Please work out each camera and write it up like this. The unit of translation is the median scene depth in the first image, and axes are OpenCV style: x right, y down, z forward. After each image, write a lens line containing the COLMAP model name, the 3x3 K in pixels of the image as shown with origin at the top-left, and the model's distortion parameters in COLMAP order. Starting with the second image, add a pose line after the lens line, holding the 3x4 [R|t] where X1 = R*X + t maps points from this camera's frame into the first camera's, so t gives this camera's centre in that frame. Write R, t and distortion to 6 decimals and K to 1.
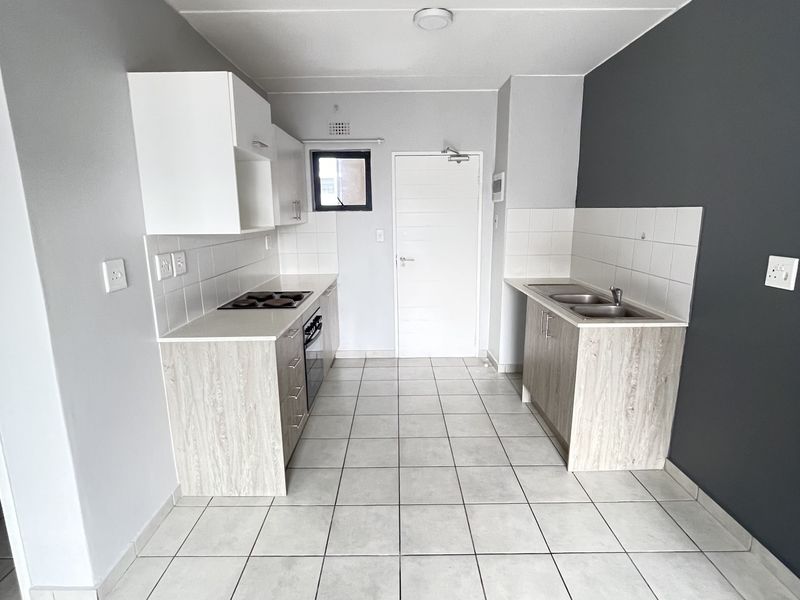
lens RADIAL K [[432.5, 0, 395.2], [0, 432.5, 299.4], [0, 0, 1]] dist [-0.000728, 0.001372]
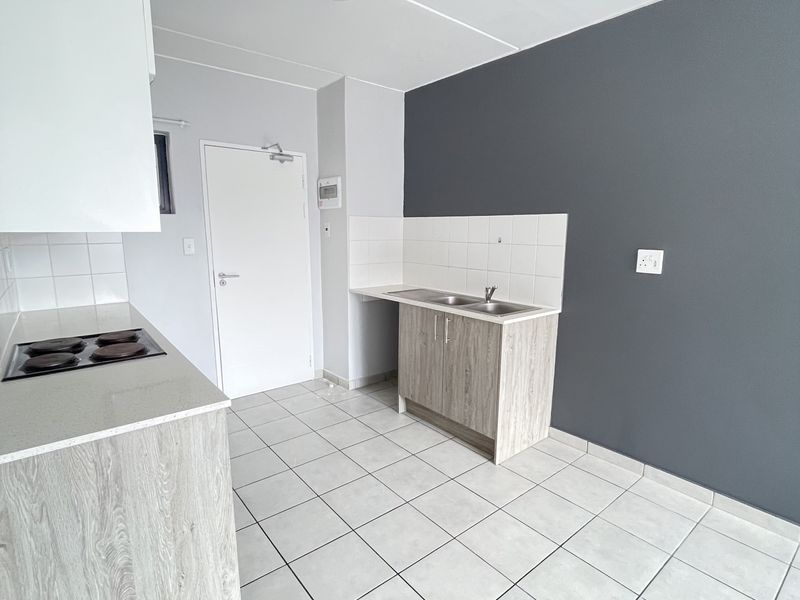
lens RADIAL K [[432.5, 0, 395.2], [0, 432.5, 299.4], [0, 0, 1]] dist [-0.000728, 0.001372]
pose [[0.777466, -0.090036, 0.622447, -0.407889], [0.113463, 0.993540, 0.001994, -0.026922], [-0.618606, 0.069075, 0.782660, 0.317769]]
